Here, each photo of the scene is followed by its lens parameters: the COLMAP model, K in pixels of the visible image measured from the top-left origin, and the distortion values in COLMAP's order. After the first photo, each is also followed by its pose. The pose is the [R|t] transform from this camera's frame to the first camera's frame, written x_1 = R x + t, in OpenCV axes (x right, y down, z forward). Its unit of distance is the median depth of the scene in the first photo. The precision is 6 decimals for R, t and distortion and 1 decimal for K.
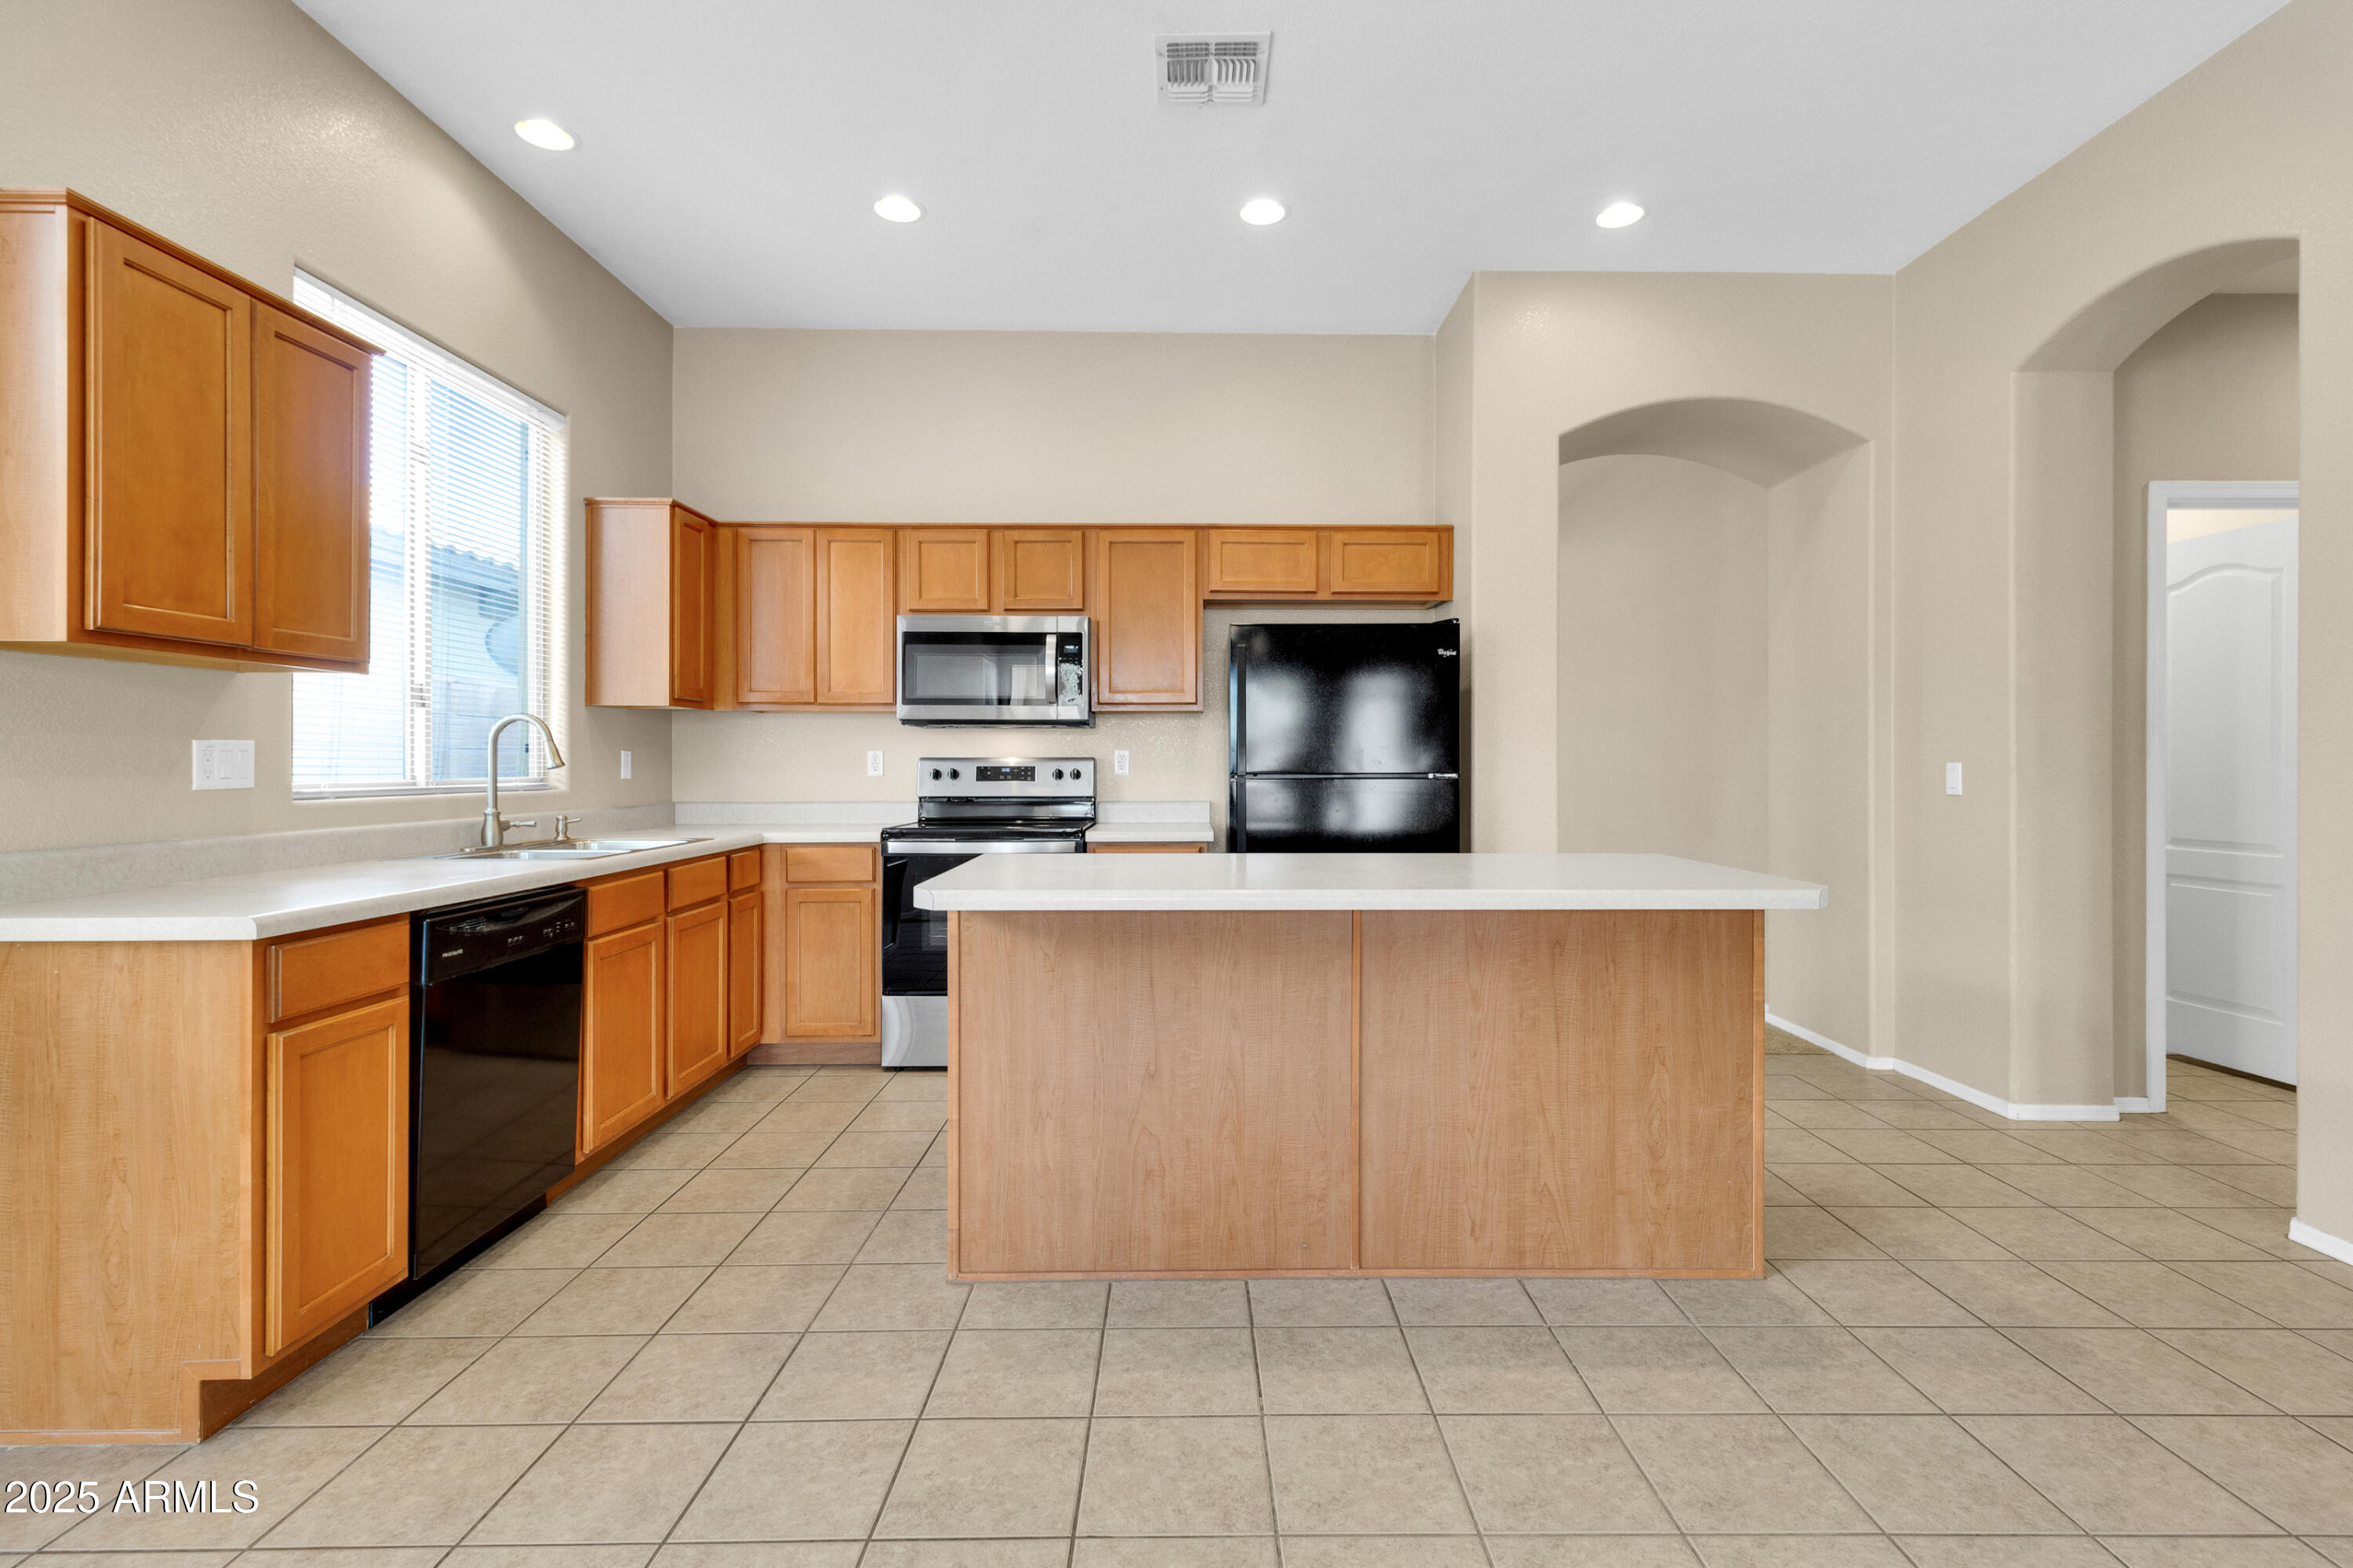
lens RADIAL K [[1086.9, 0, 1186.1], [0, 1086.9, 768.0], [0, 0, 1]] dist [0.003469, 0.000975]
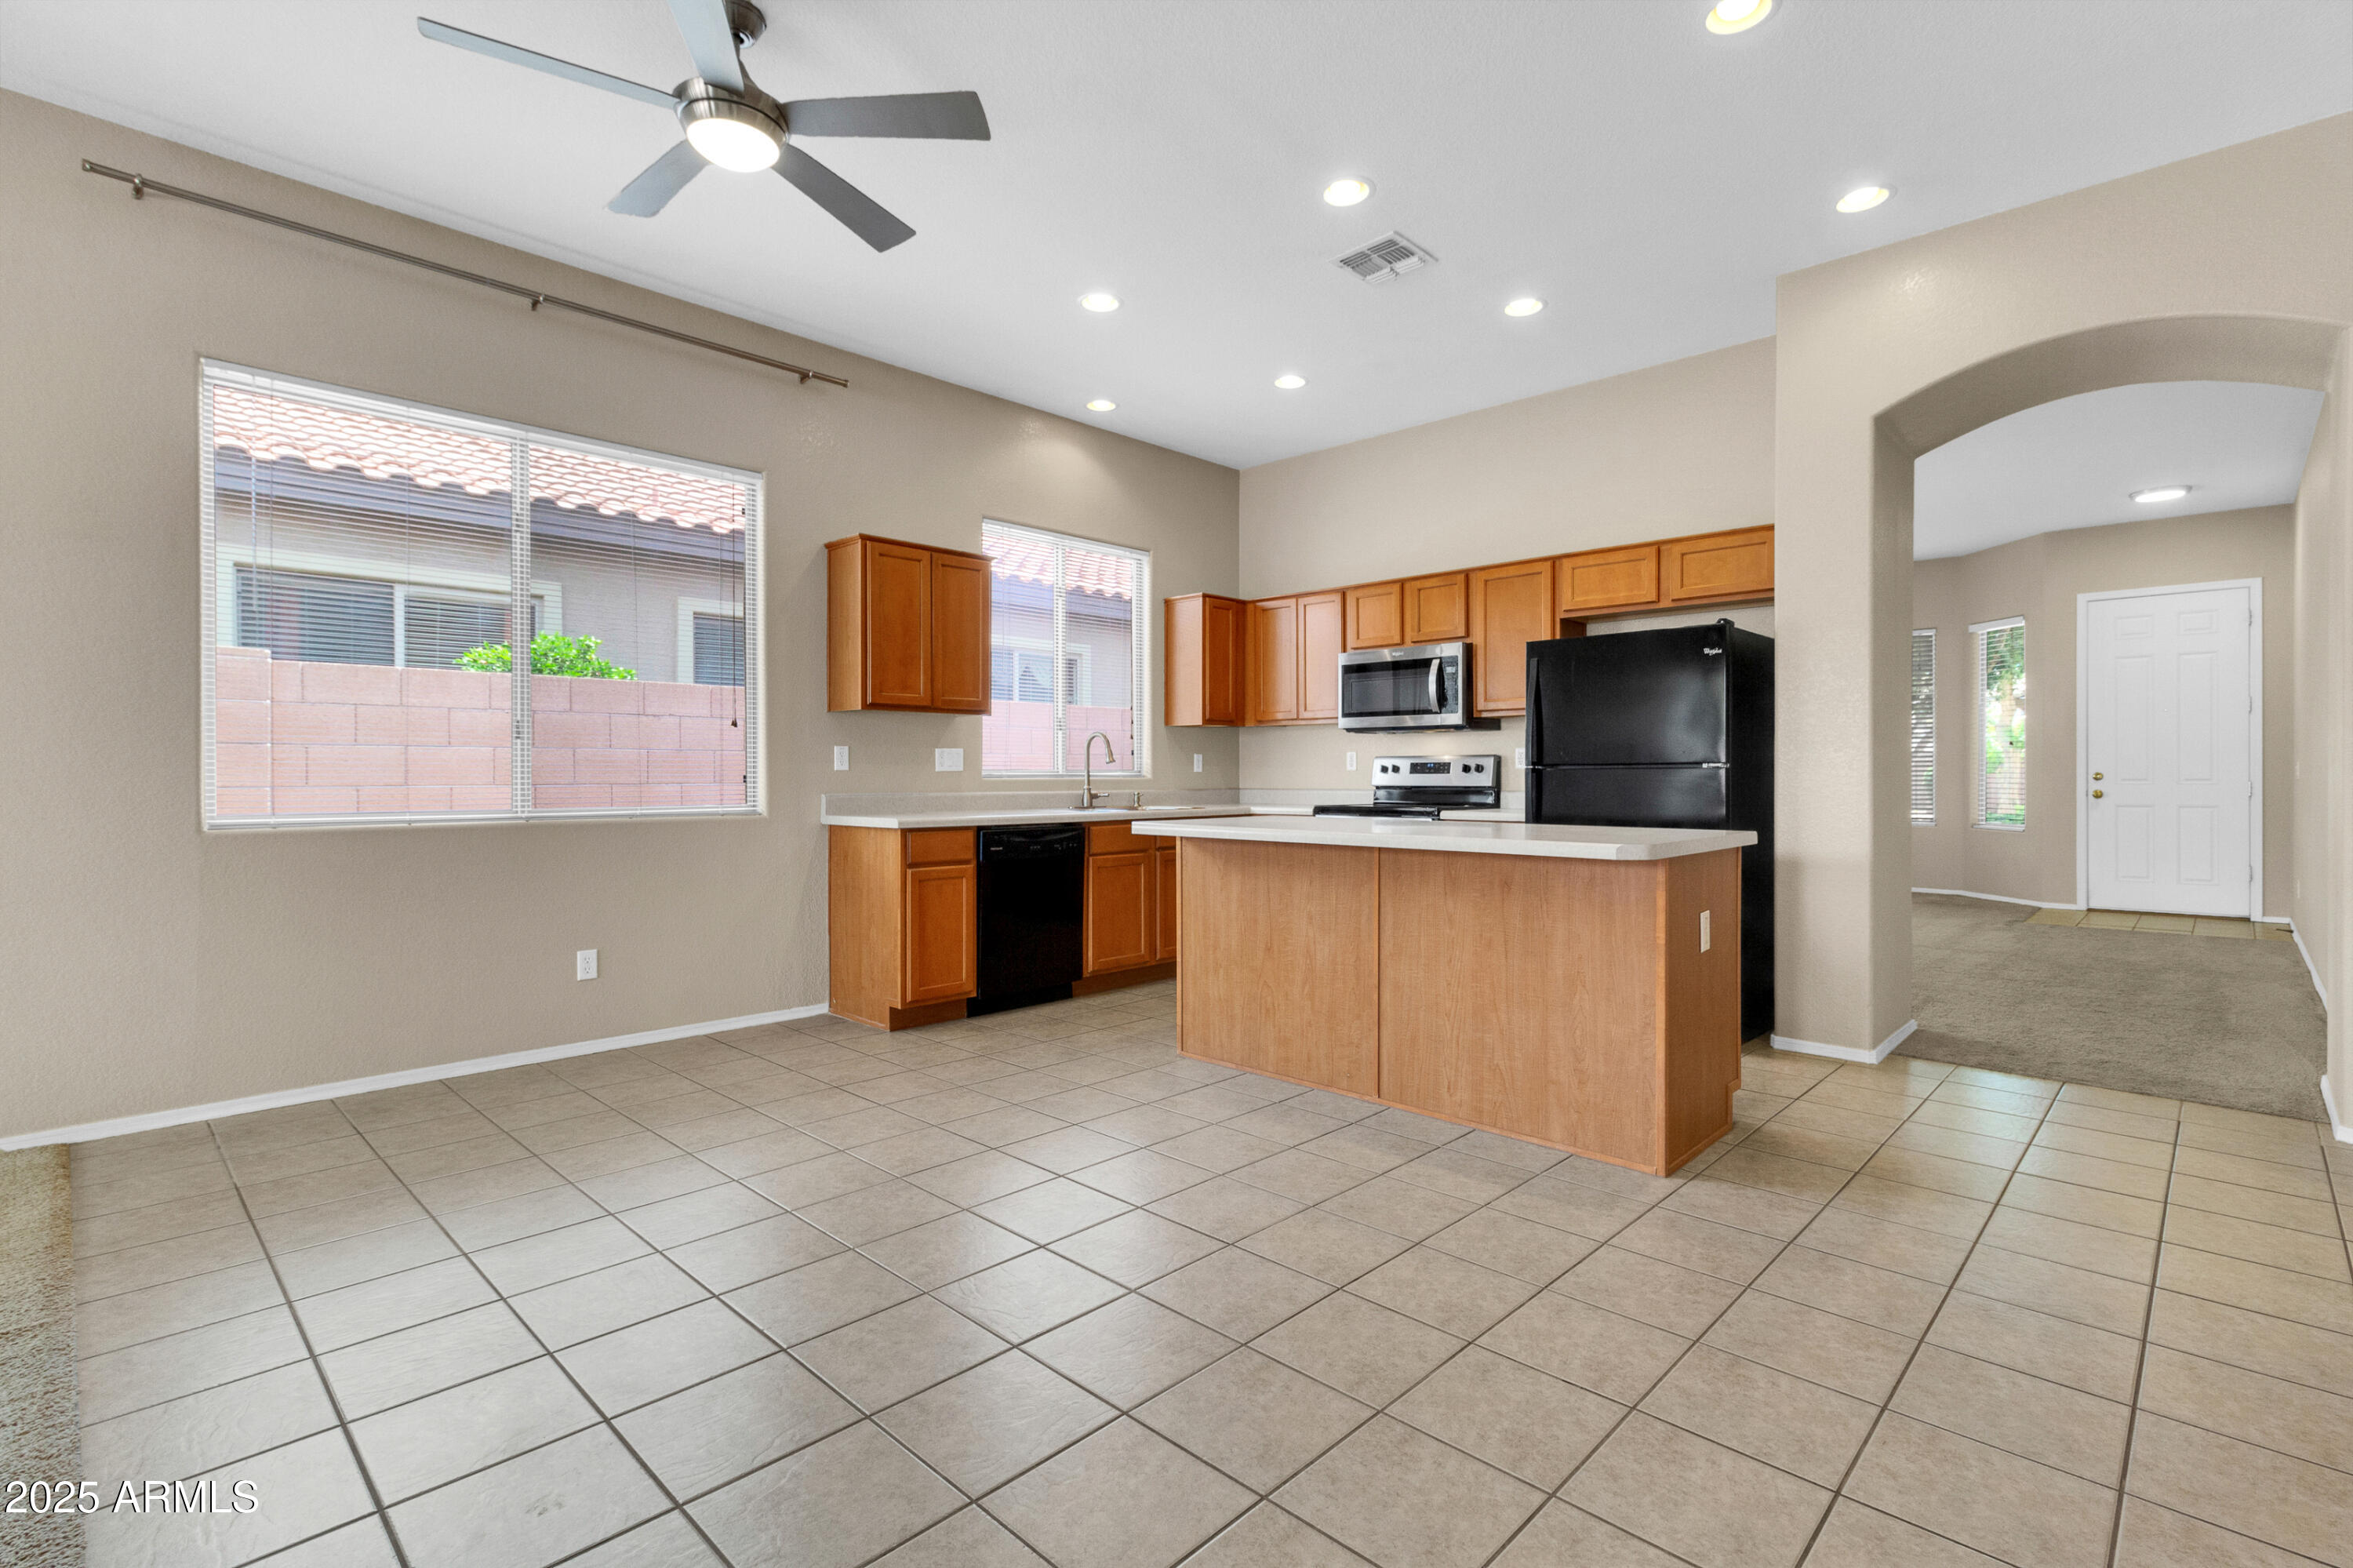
lens RADIAL K [[1070.8, 0, 1185.0], [0, 1070.8, 778.8], [0, 0, 1]] dist [0.002261, 0.000303]
pose [[0.715185, 0.001800, -0.698932, 0.812832], [-0.002164, 0.999998, 0.000361, 0.028518], [0.698931, 0.001254, 0.715188, -0.169661]]
